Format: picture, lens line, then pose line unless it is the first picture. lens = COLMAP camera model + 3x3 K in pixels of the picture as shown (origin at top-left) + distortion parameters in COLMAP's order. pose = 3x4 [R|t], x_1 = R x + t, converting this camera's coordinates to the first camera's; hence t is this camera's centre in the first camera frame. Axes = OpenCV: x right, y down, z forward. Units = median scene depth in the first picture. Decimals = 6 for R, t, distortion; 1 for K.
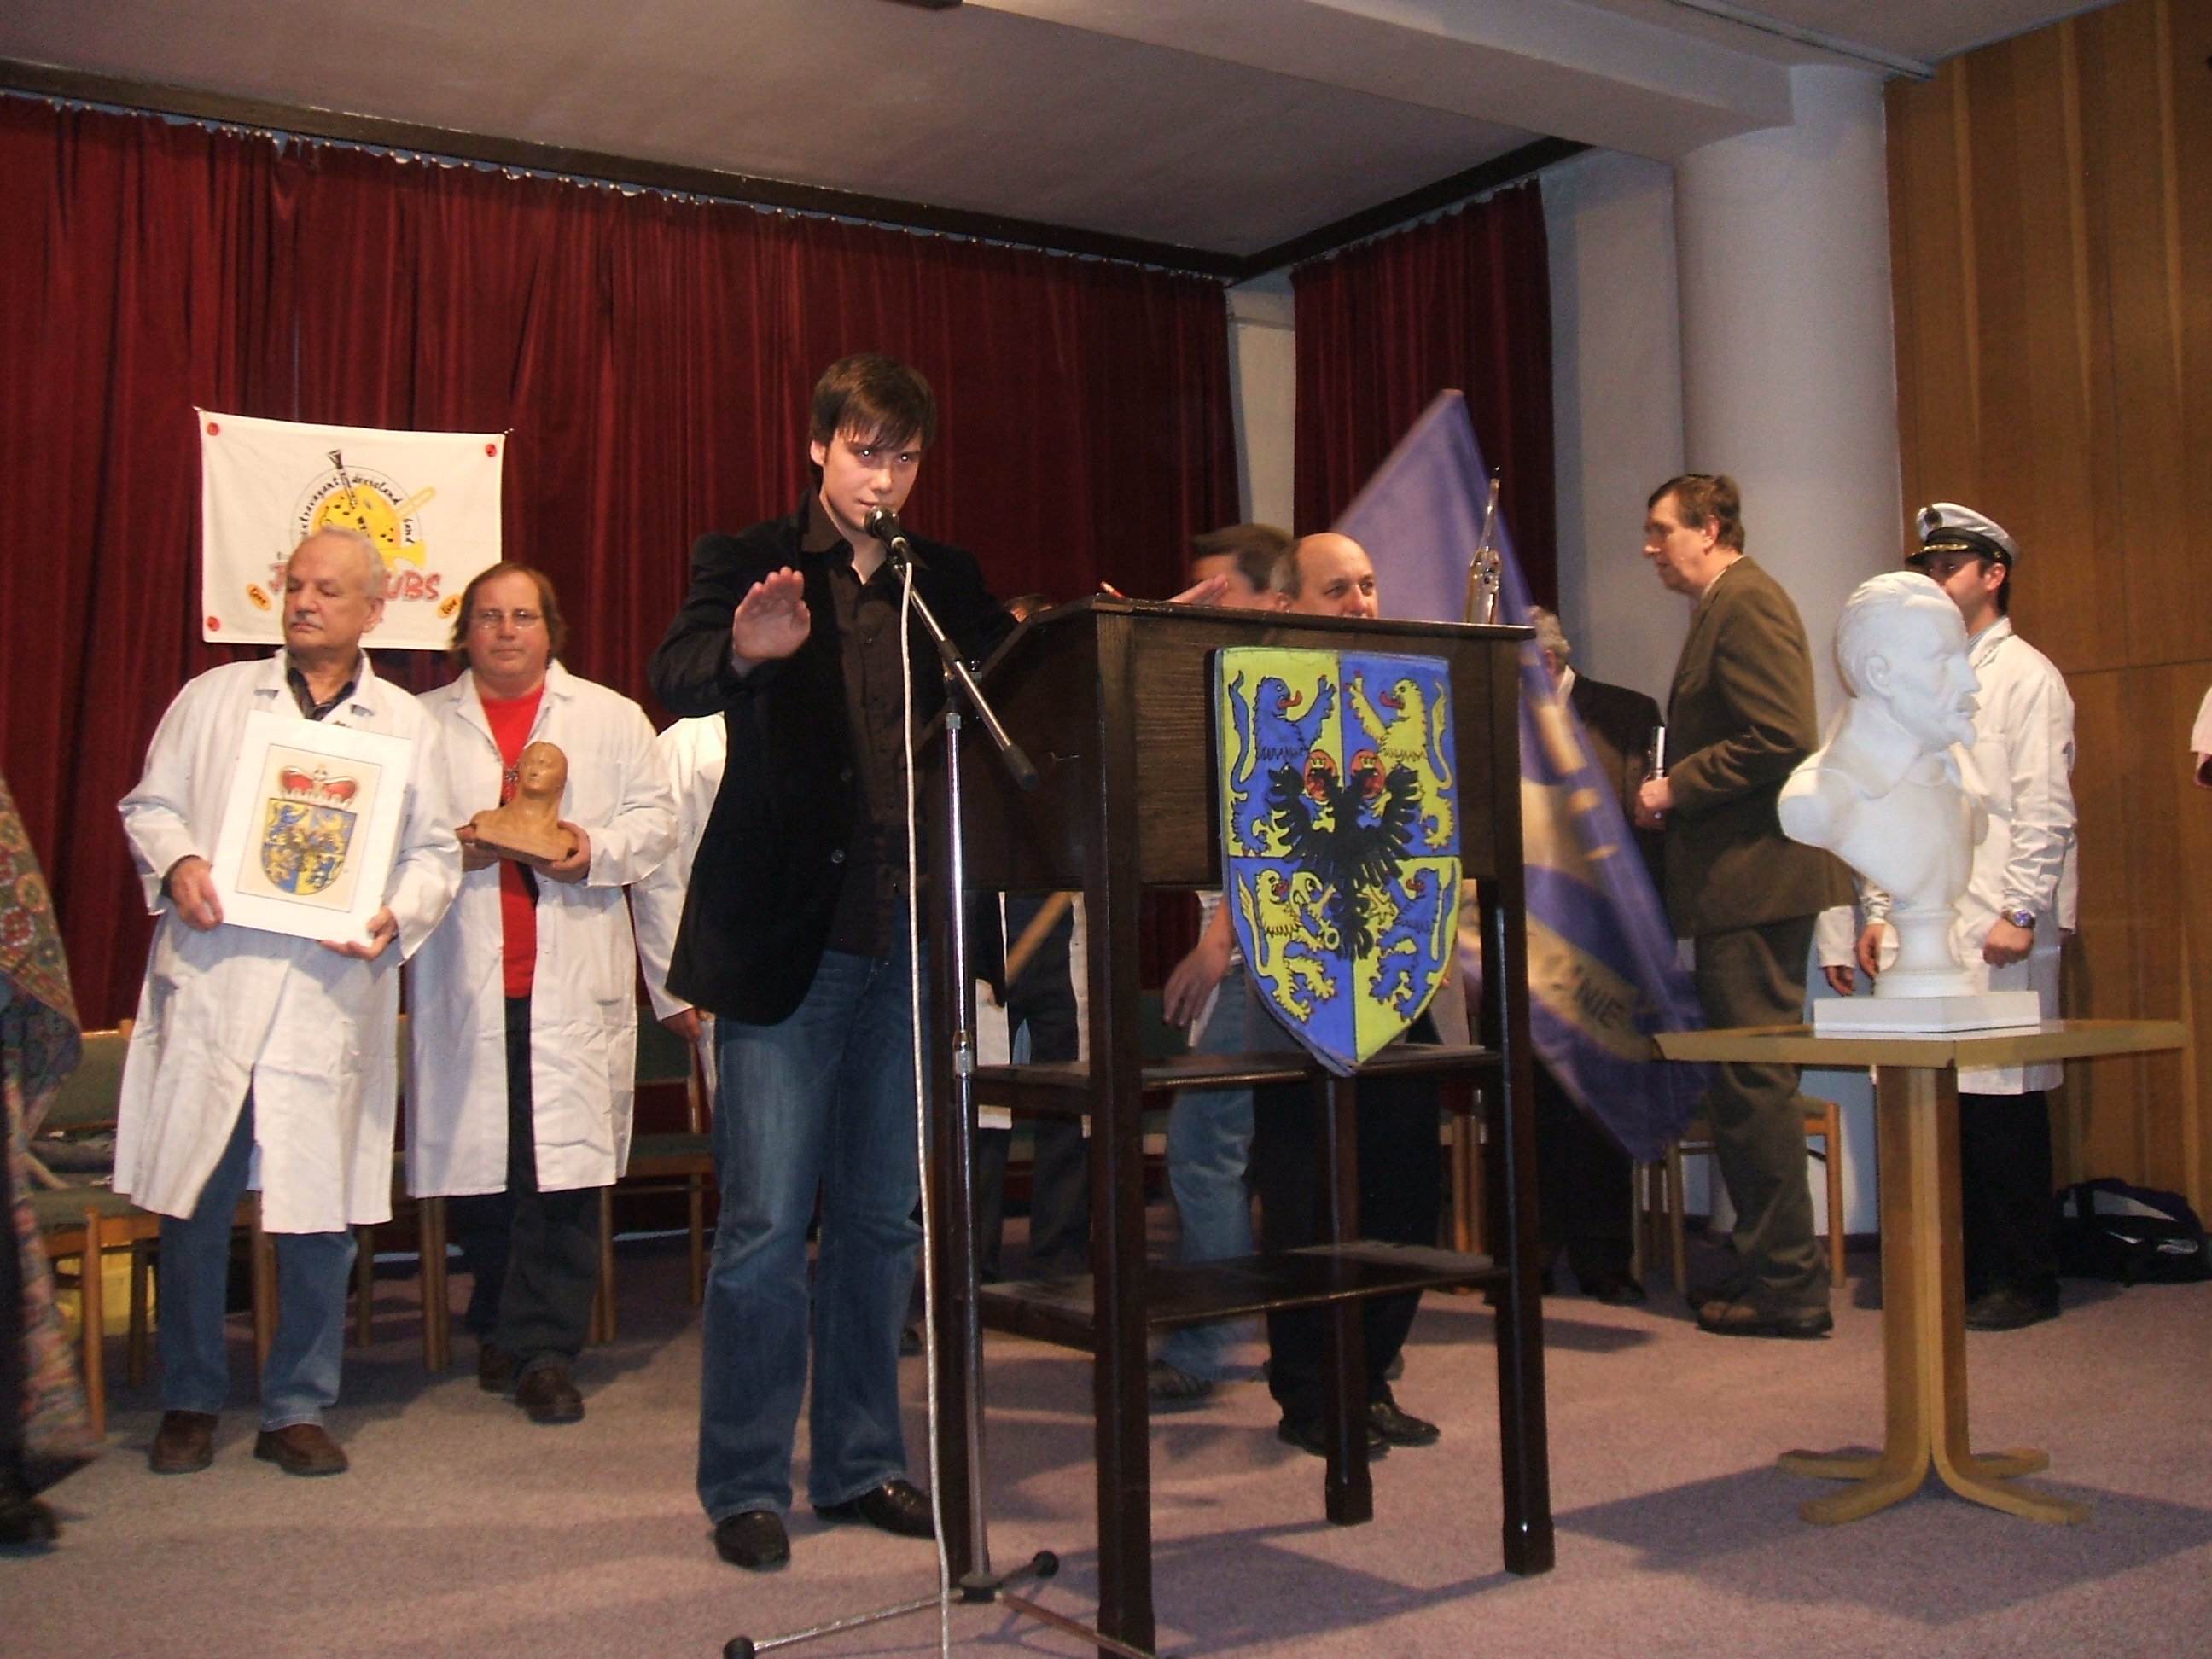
lens RADIAL K [[2503.6, 0, 1139.4], [0, 2503.6, 828.1], [0, 0, 1]] dist [-0.139265, 0.156134]
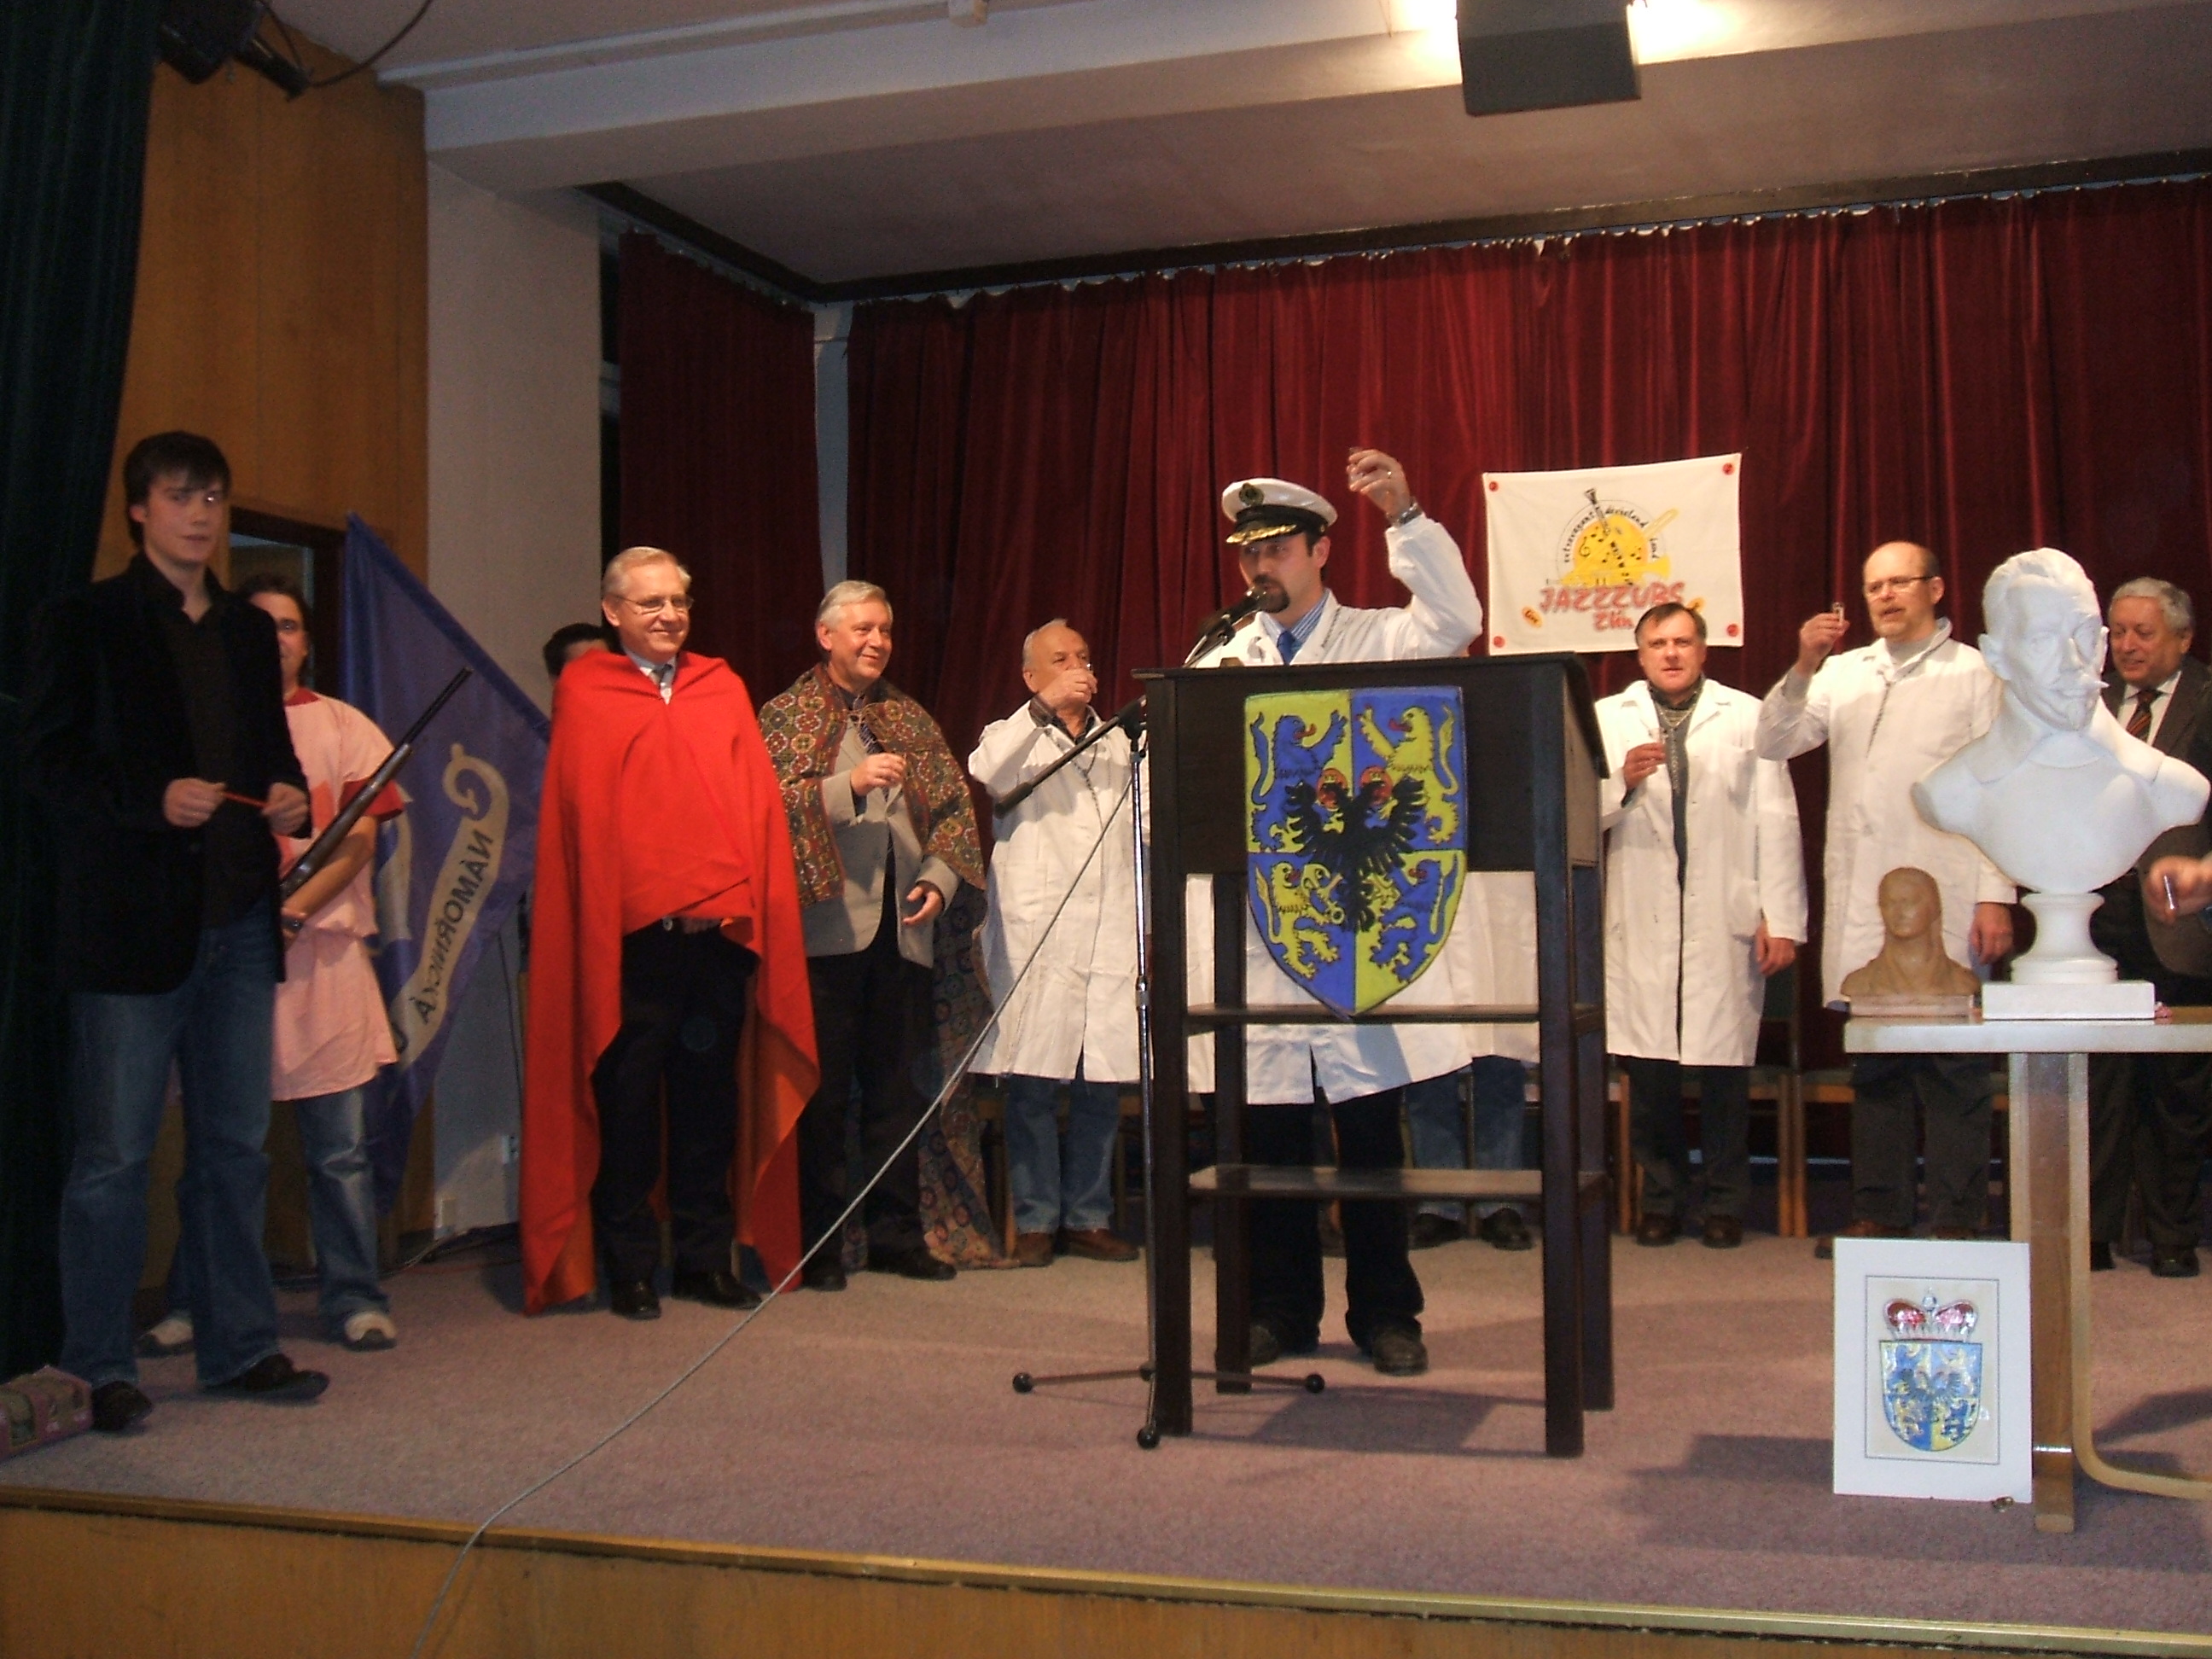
lens RADIAL K [[2541.4, 0, 991.0], [0, 2541.4, 829.9], [0, 0, 1]] dist [-0.104232, 0.013171]
pose [[0.550389, -0.008249, -0.834868, 0.835896], [0.032987, 0.999385, 0.011872, -0.016557], [0.834257, -0.034074, 0.550323, 0.106813]]
